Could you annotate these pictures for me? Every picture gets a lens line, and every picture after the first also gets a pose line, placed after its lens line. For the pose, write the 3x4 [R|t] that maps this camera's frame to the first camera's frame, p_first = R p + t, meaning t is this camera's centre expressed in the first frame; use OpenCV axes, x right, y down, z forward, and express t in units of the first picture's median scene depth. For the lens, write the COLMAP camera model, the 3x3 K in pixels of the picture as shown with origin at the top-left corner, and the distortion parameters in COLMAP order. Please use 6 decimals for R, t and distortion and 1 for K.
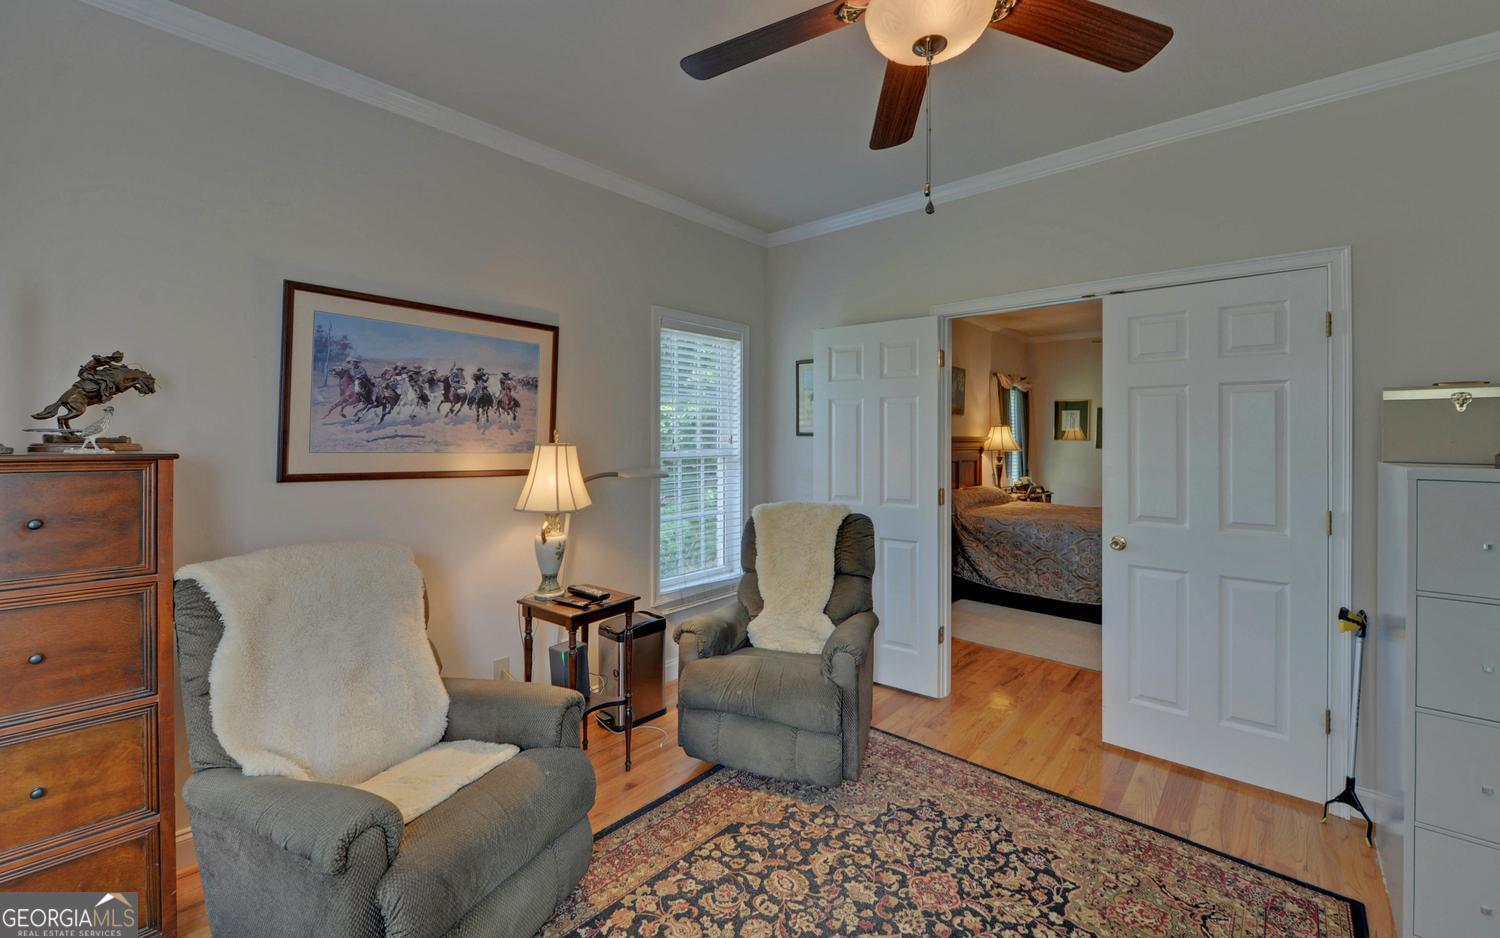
lens RADIAL K [[604.4, 0, 745.3], [0, 604.4, 439.8], [0, 0, 1]] dist [-0.000636, -0.000017]
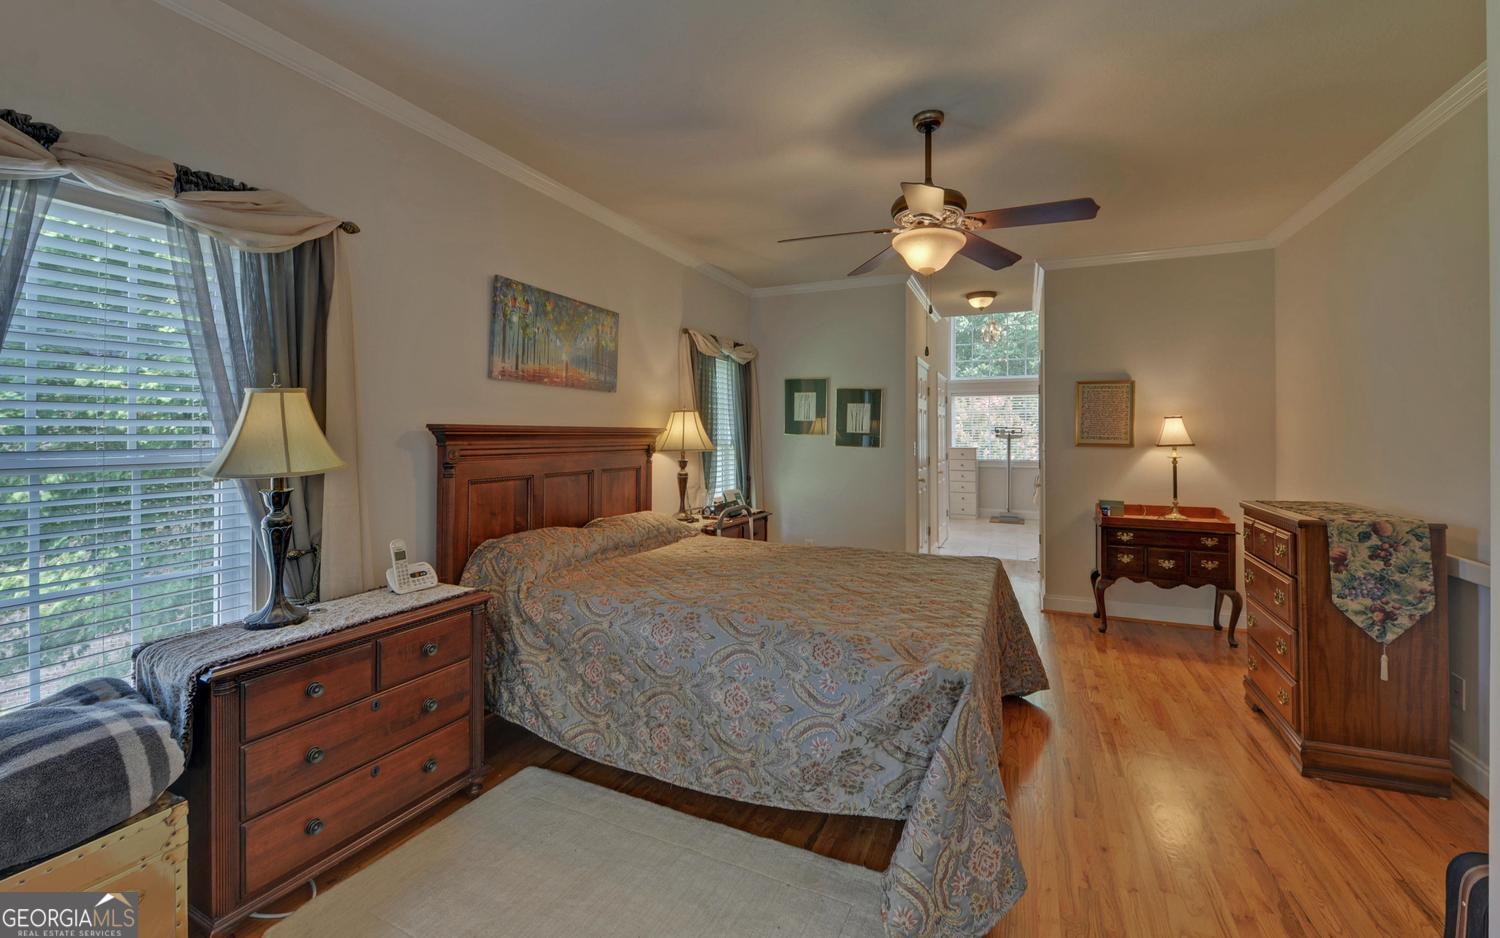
lens RADIAL K [[604.4, 0, 745.3], [0, 604.4, 439.8], [0, 0, 1]] dist [-0.000636, -0.000017]
pose [[0.956806, -0.010311, 0.290543, 0.251093], [0.008354, 0.999933, 0.007974, 0.002262], [-0.290606, -0.005202, 0.956829, 0.324065]]
